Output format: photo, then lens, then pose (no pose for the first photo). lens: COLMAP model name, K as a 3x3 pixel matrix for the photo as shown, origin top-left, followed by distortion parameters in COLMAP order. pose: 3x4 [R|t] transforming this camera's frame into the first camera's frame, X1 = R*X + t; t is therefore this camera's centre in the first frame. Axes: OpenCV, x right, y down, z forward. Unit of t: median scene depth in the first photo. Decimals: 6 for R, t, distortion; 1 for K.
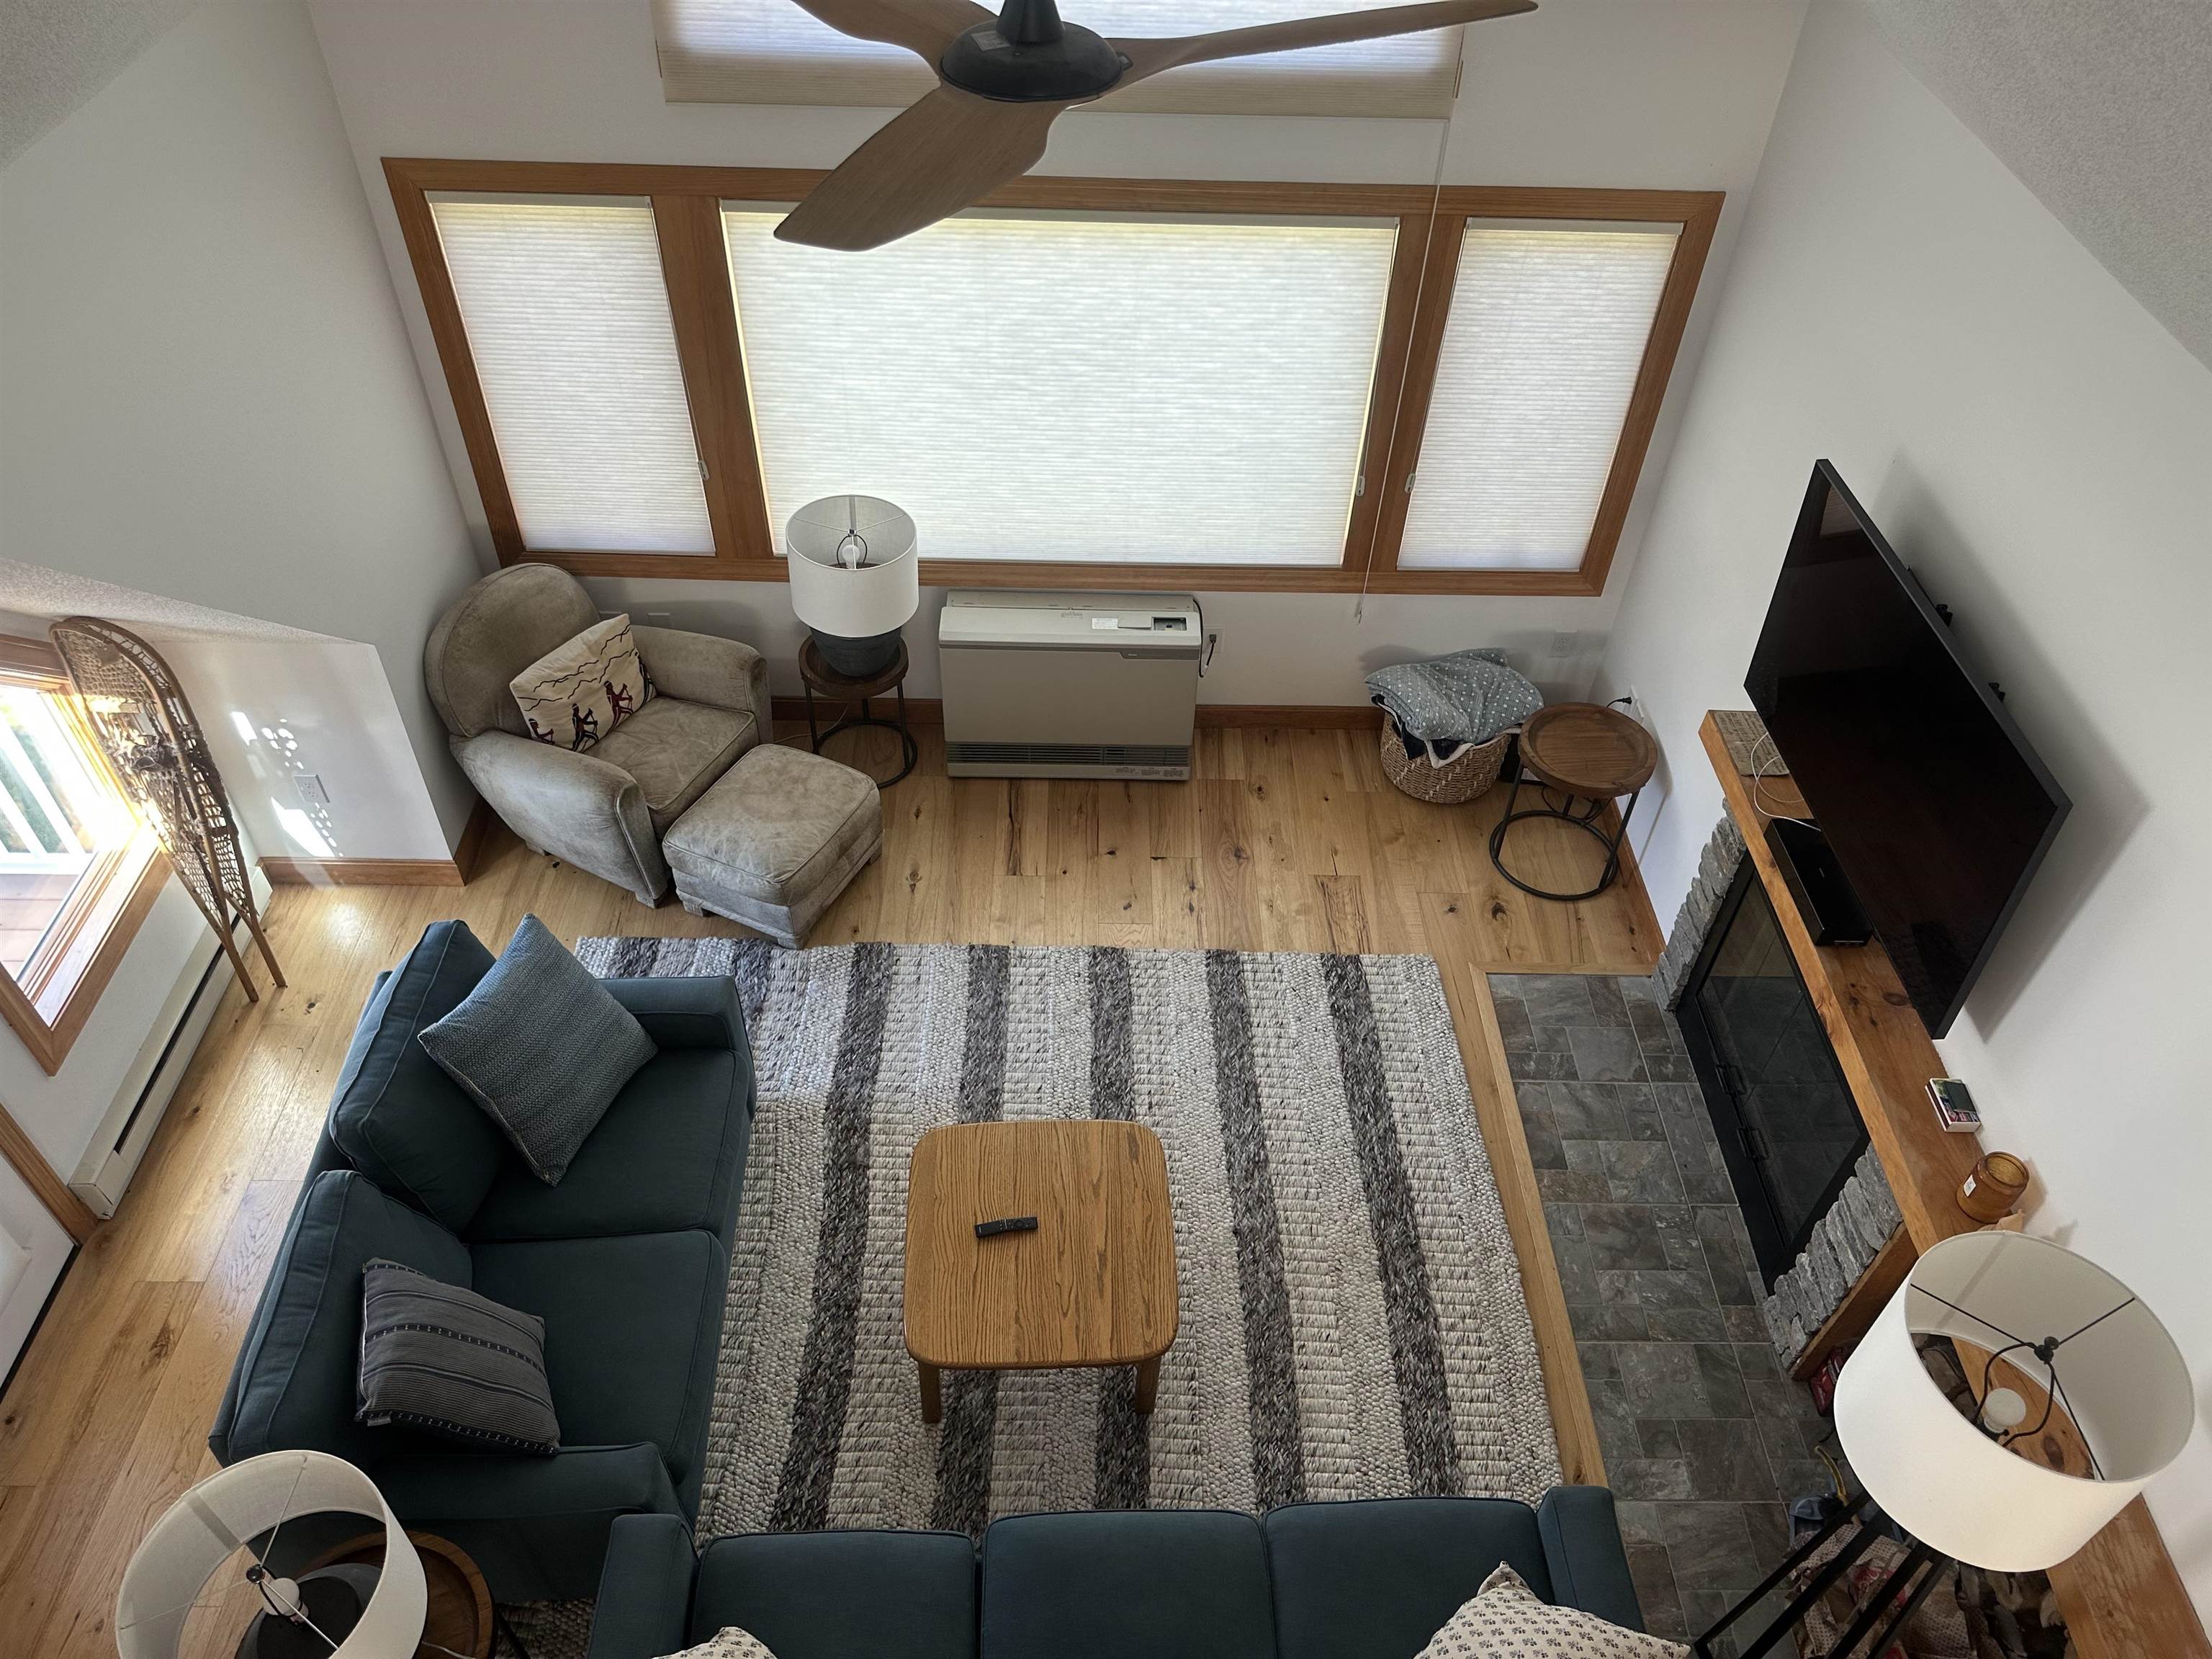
lens RADIAL K [[1522.7, 0, 1111.5], [0, 1522.7, 839.2], [0, 0, 1]] dist [0.024071, -0.021548]
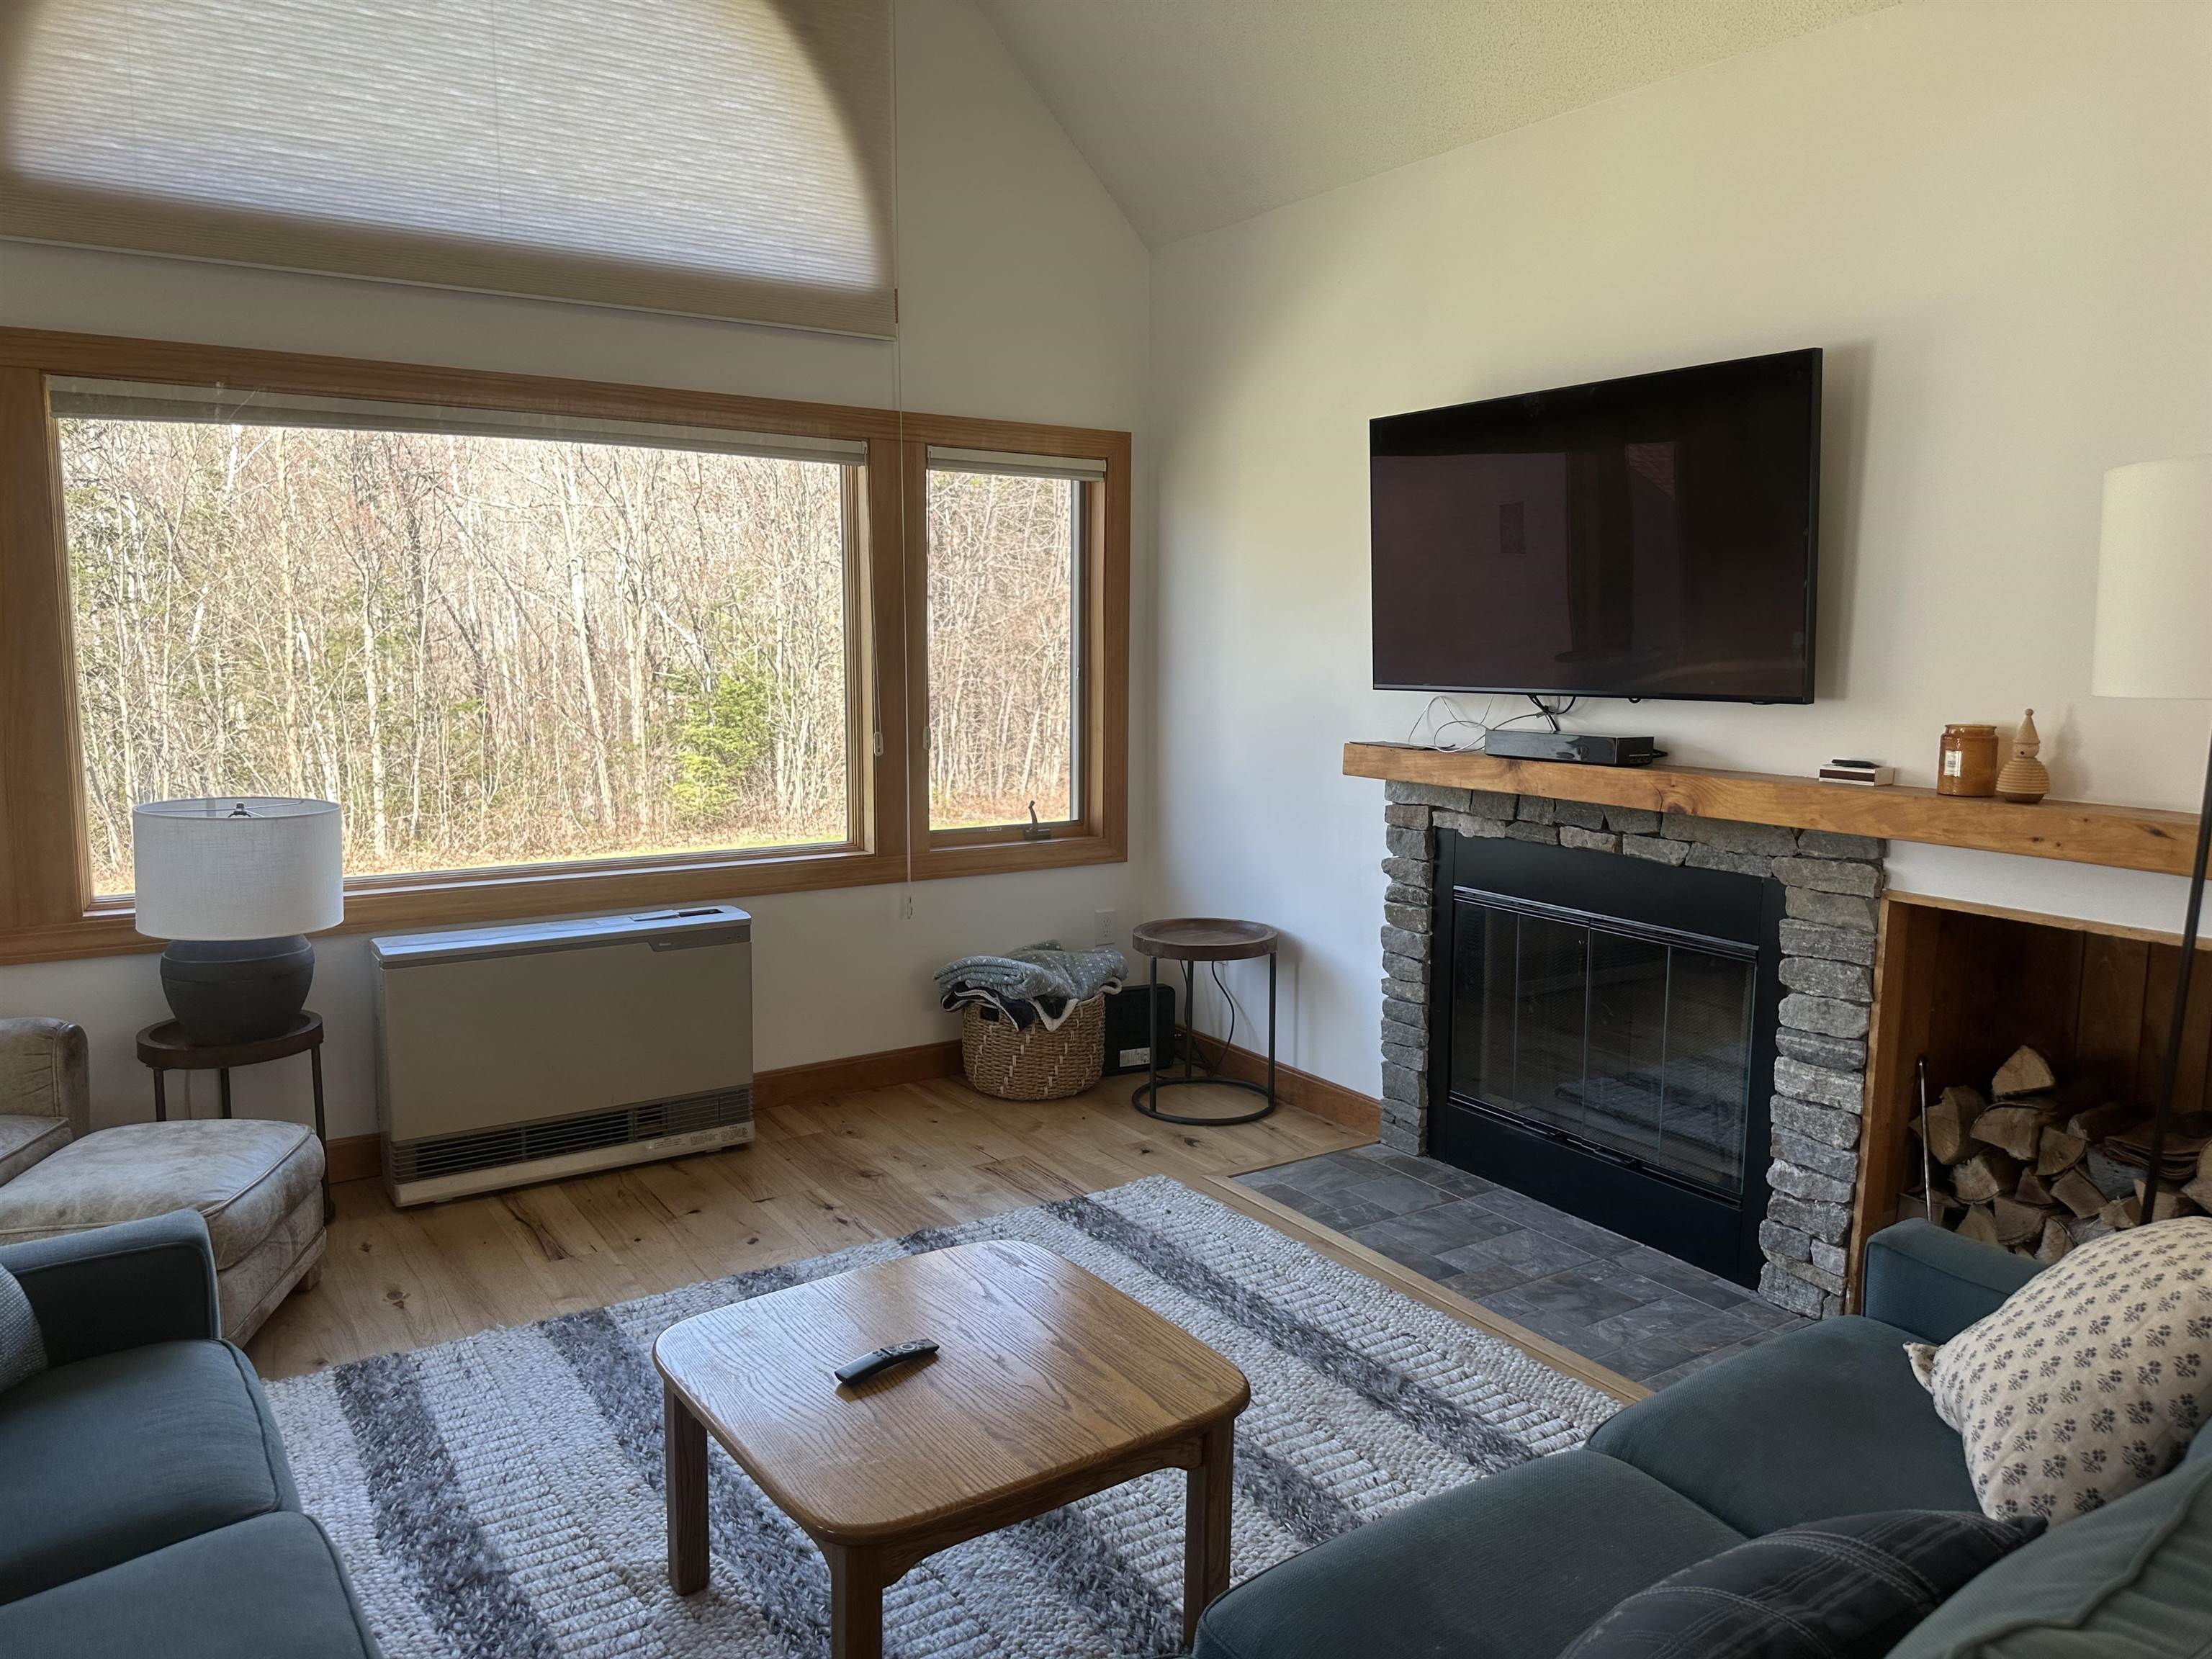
lens RADIAL K [[1533.6, 0, 1140.7], [0, 1533.6, 817.2], [0, 0, 1]] dist [0.075810, -0.106454]
pose [[0.831683, -0.090250, 0.547867, -0.221460], [0.402912, 0.777018, -0.483637, 0.321515], [-0.382055, 0.622975, 0.682595, 0.361702]]
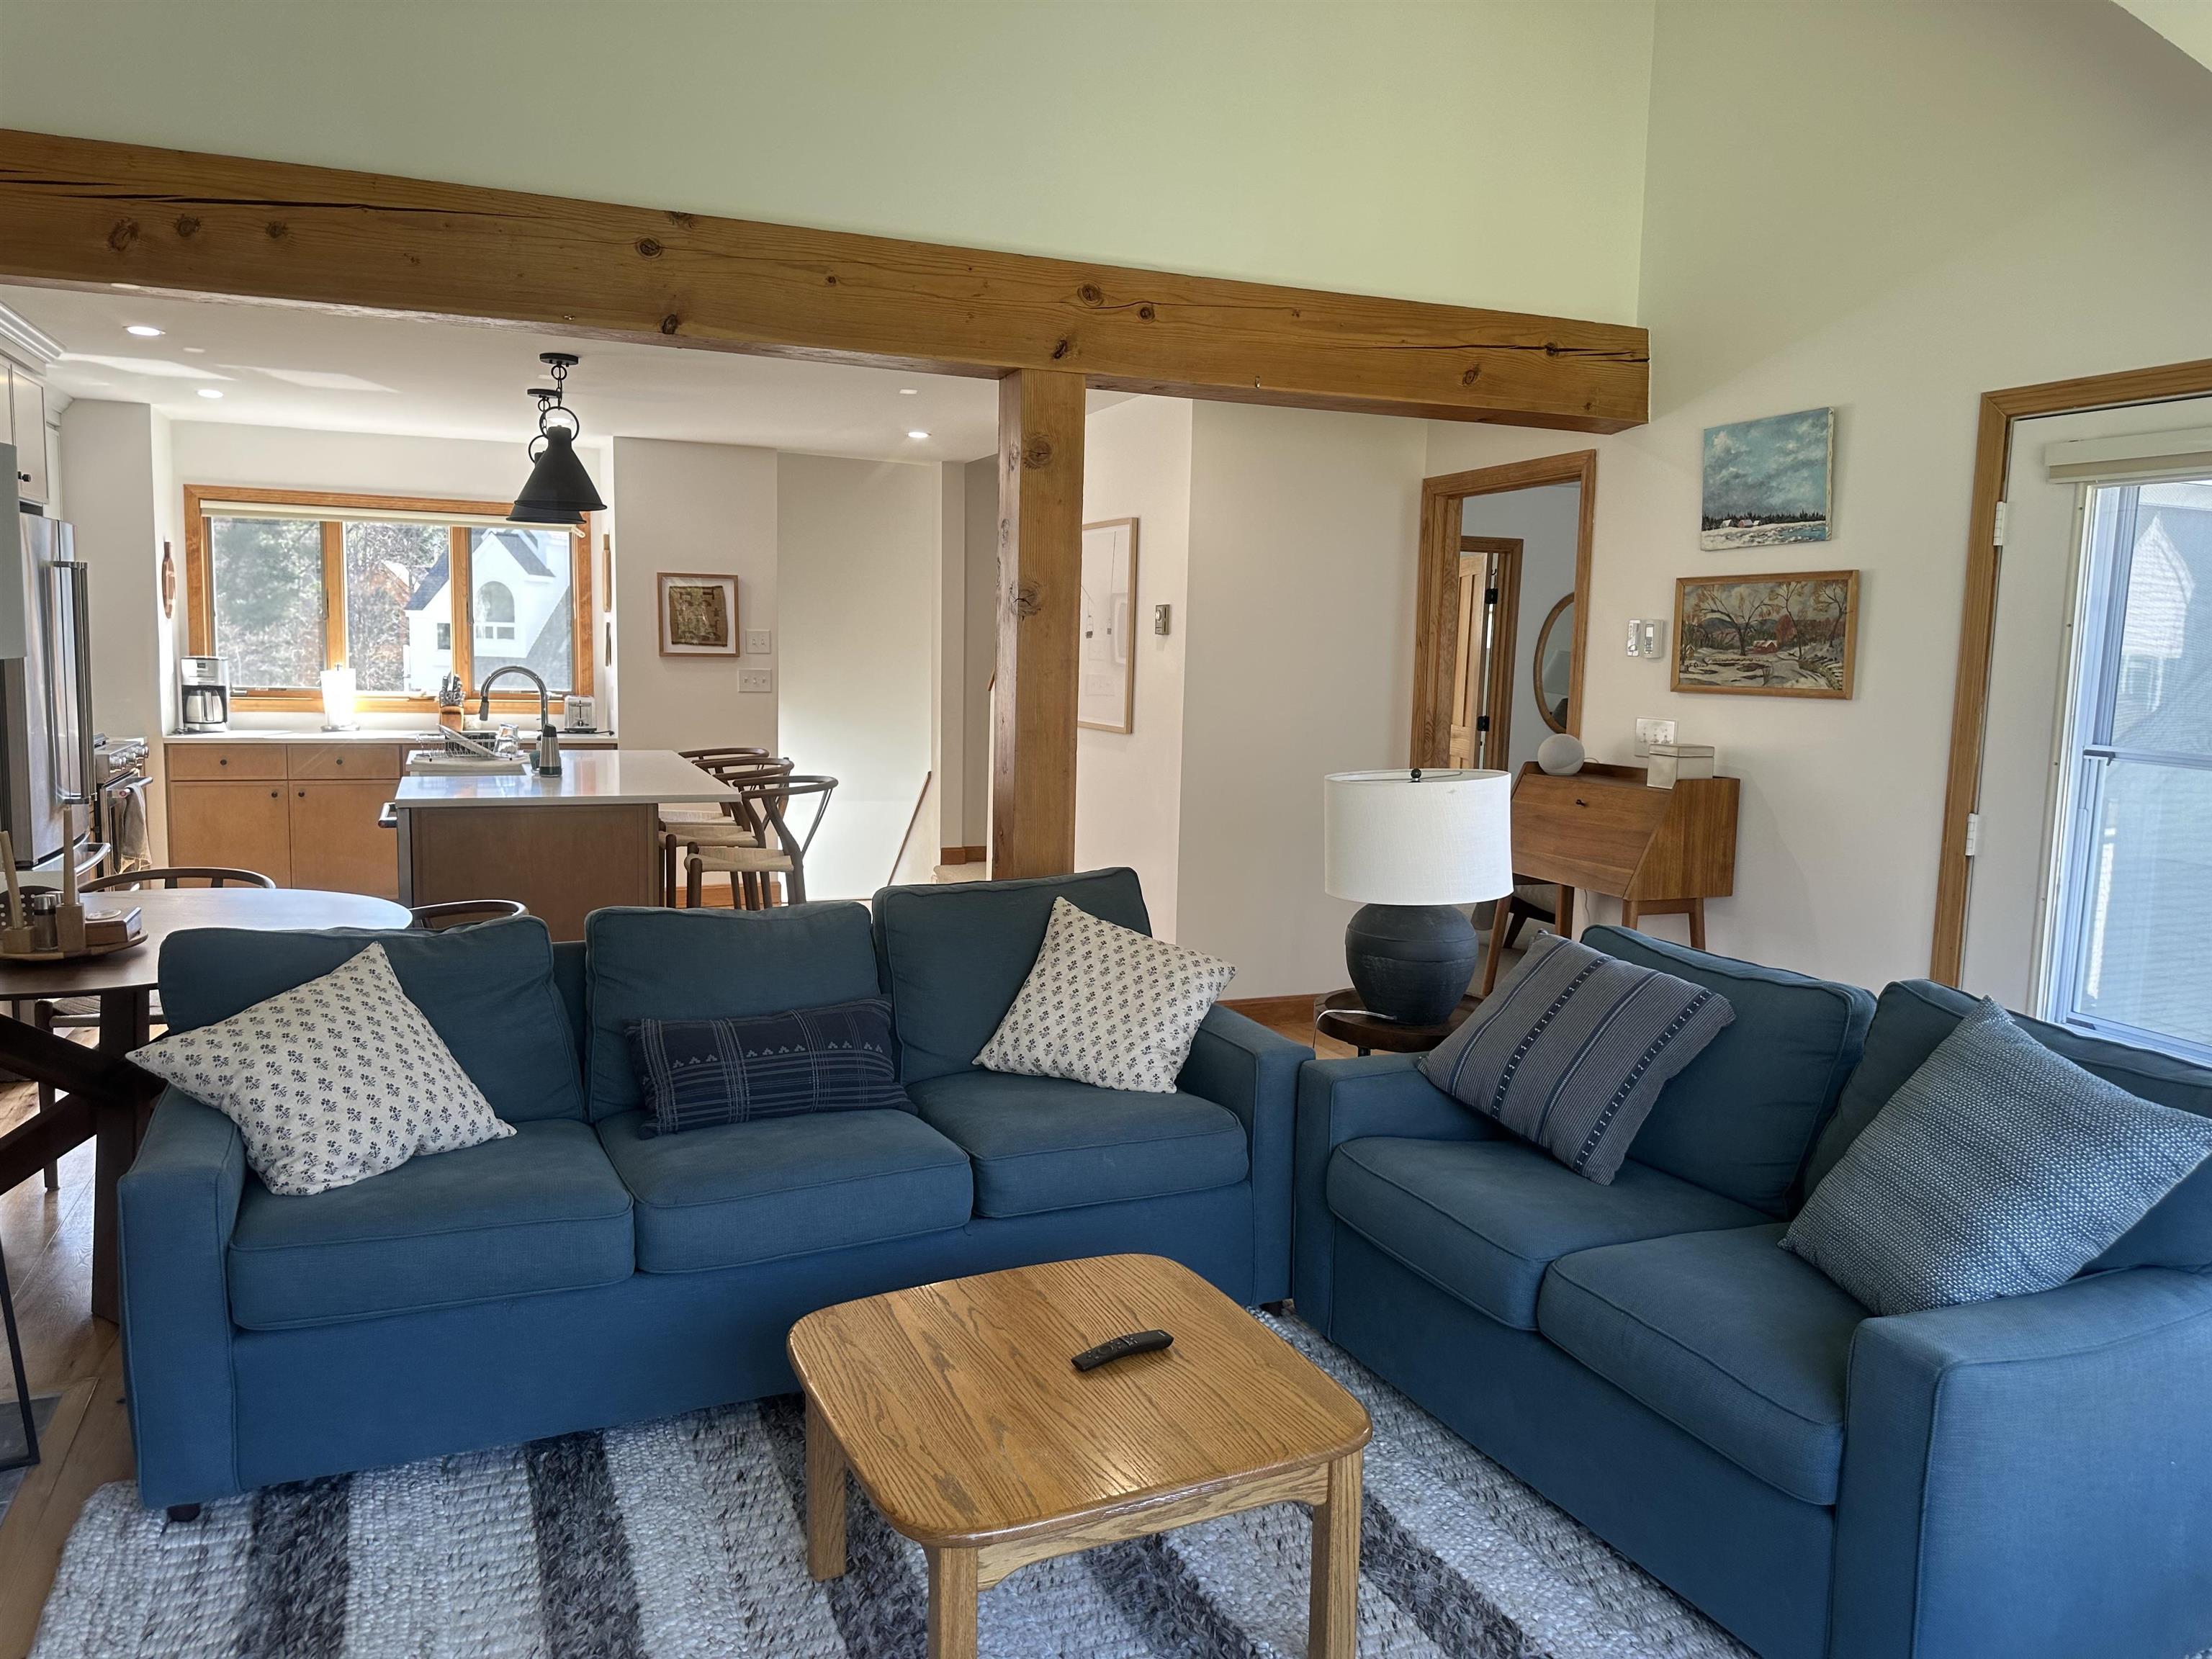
lens RADIAL K [[1533.6, 0, 1125.0], [0, 1533.6, 839.1], [0, 0, 1]] dist [0.075810, -0.106454]
pose [[-0.916226, -0.003370, -0.400647, 0.126673], [-0.316179, 0.620269, 0.717842, -0.216741], [0.246090, 0.784382, -0.569372, 0.928122]]
